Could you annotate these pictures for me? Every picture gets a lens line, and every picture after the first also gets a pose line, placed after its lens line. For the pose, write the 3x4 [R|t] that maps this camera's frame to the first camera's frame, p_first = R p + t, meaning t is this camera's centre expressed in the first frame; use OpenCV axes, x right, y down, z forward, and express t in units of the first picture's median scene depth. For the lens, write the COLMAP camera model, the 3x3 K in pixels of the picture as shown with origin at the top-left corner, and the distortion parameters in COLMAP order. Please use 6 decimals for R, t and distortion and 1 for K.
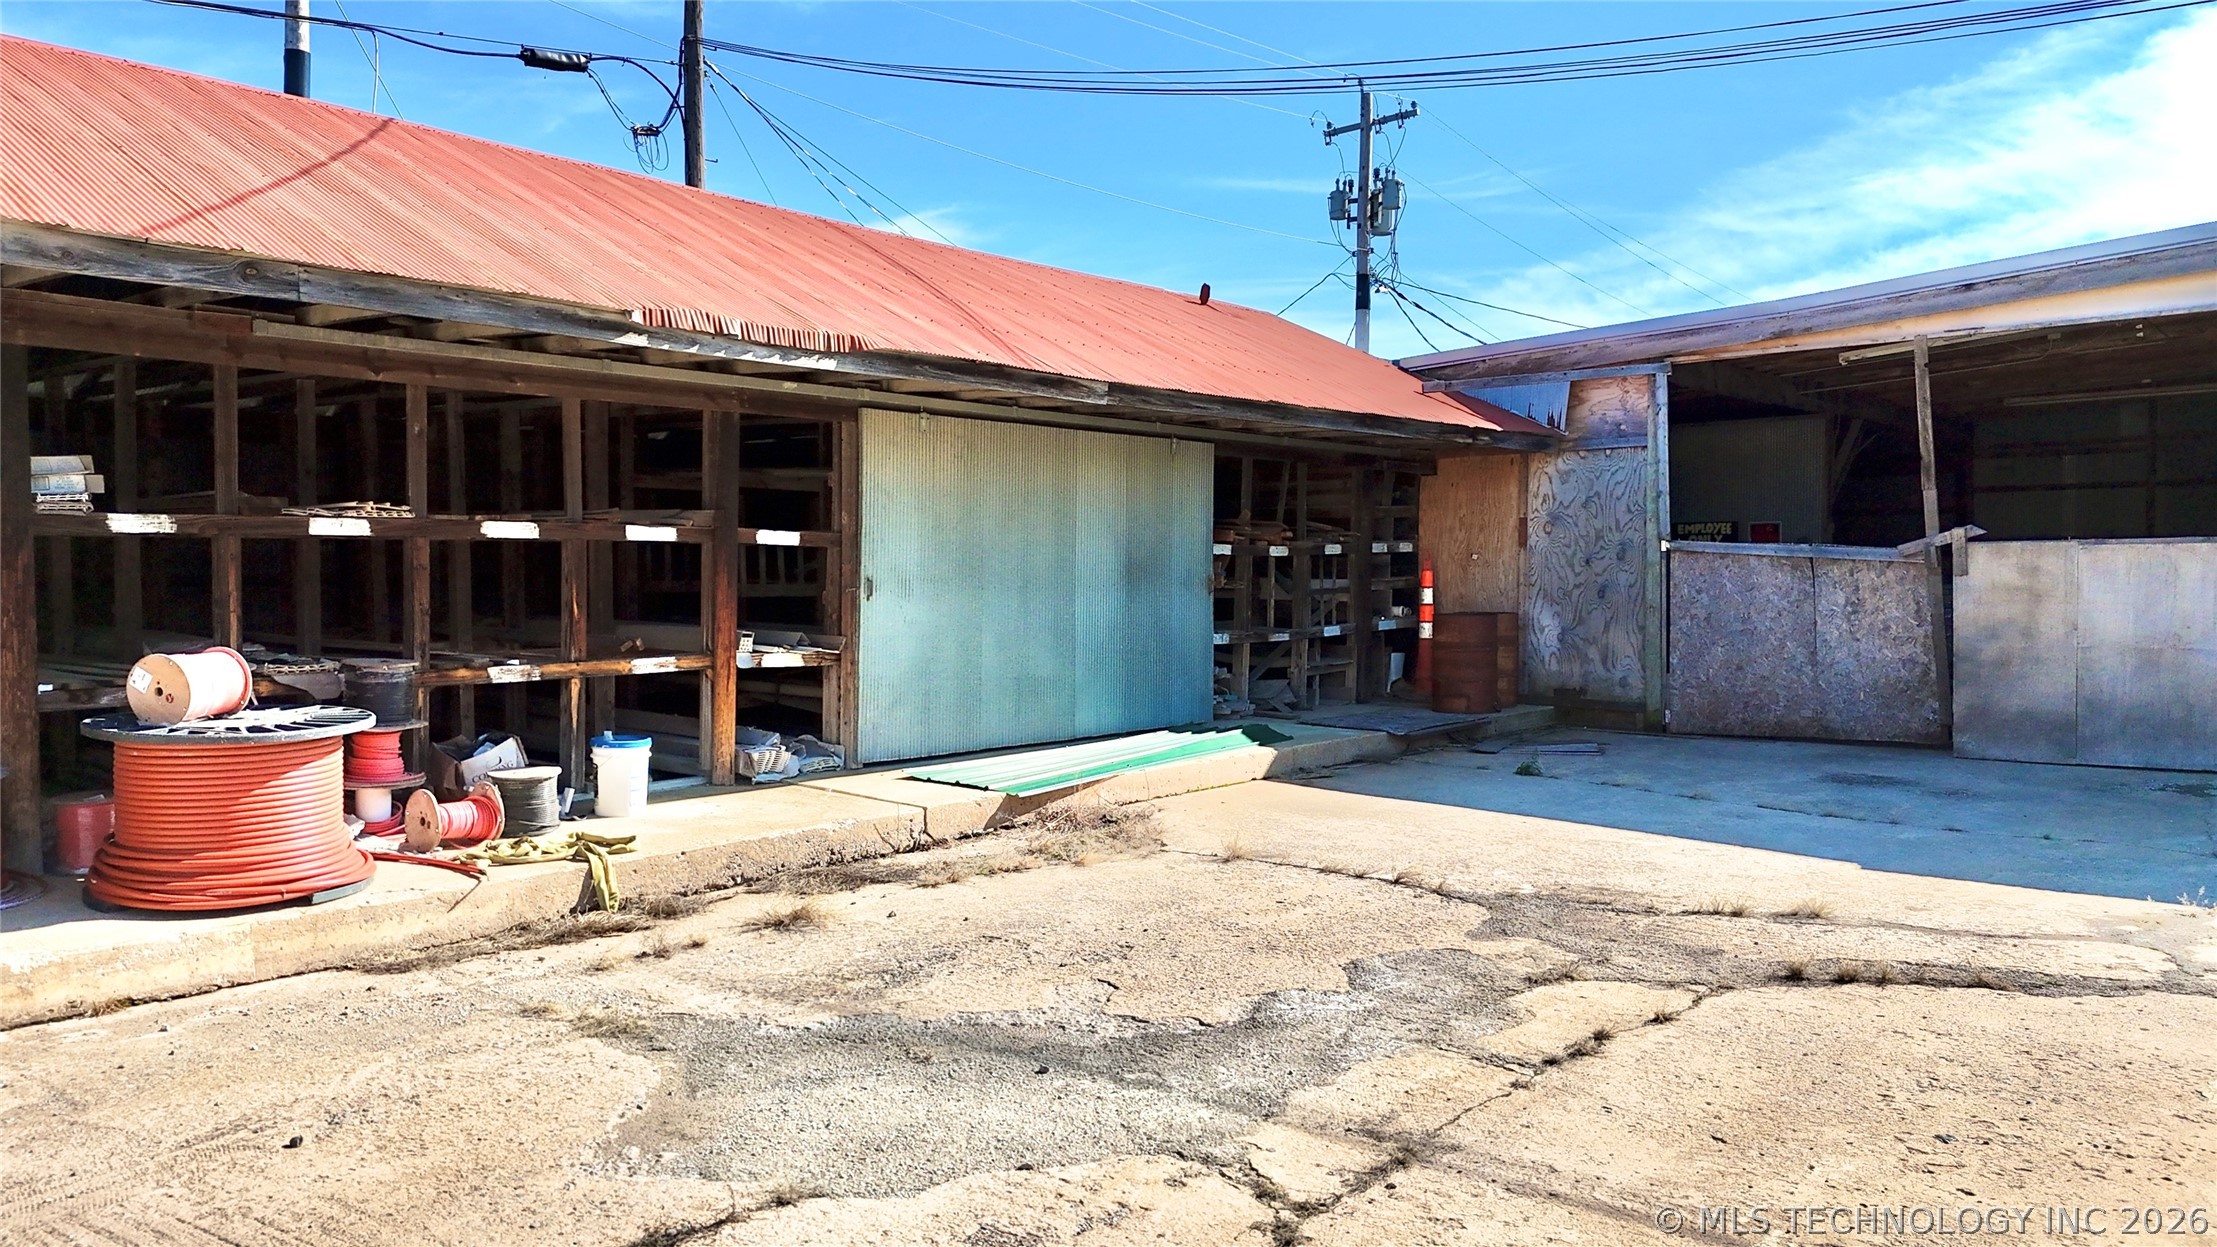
lens RADIAL K [[1624.4, 0, 1107.6], [0, 1624.4, 626.1], [0, 0, 1]] dist [0.059111, -0.053518]
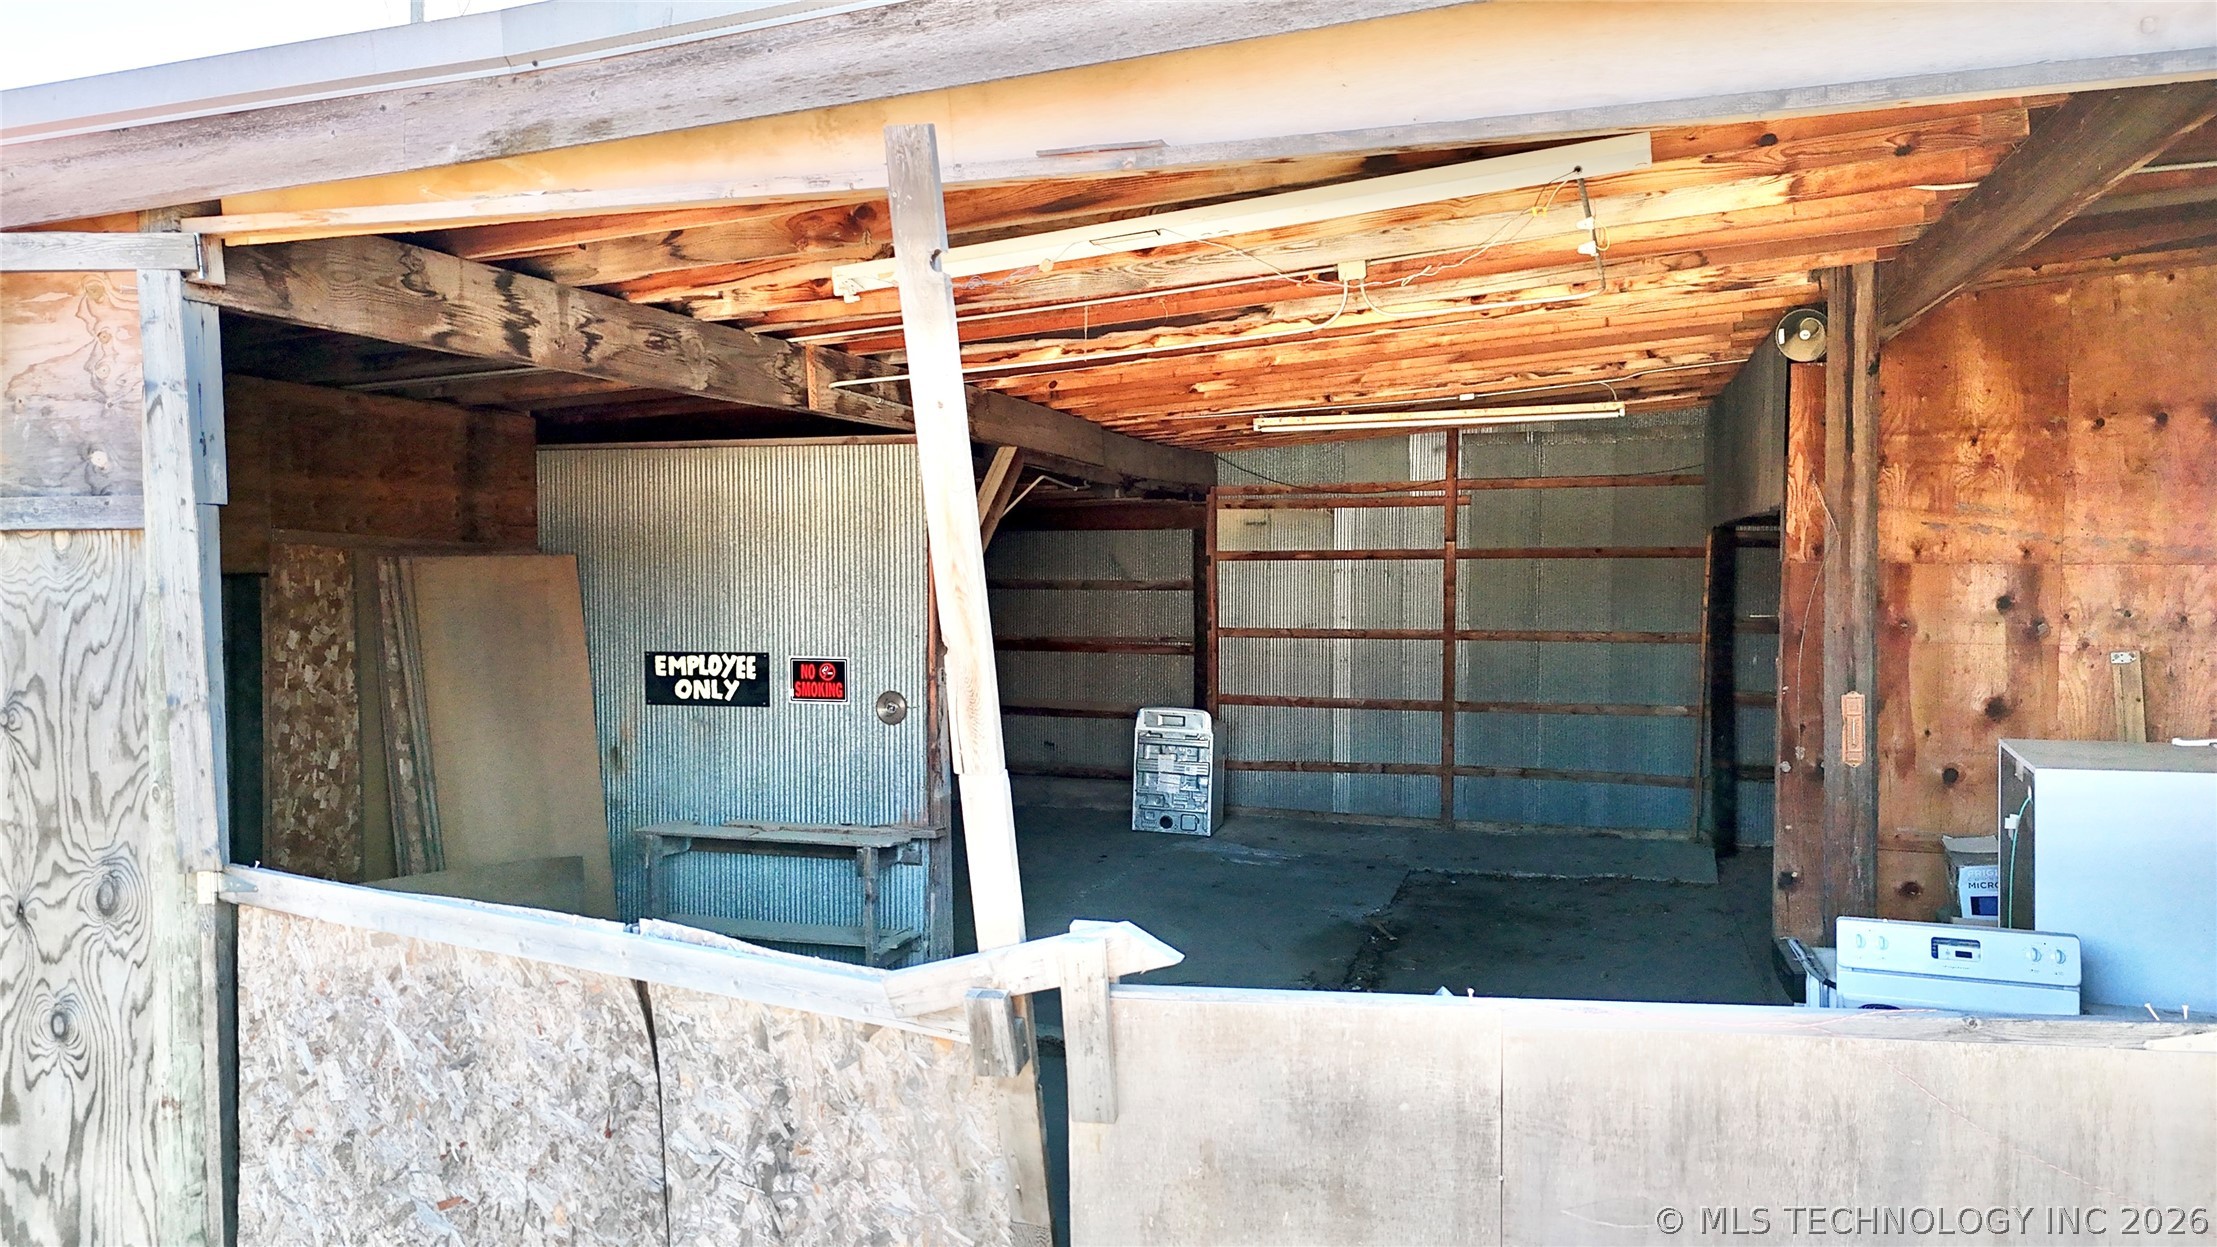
lens RADIAL K [[1624.4, 0, 1107.6], [0, 1624.4, 626.1], [0, 0, 1]] dist [0.059111, -0.053518]
pose [[0.919365, -0.012682, 0.393202, 0.366575], [0.011808, 0.999920, 0.004642, -0.092036], [-0.393229, 0.000376, 0.919440, 0.667261]]
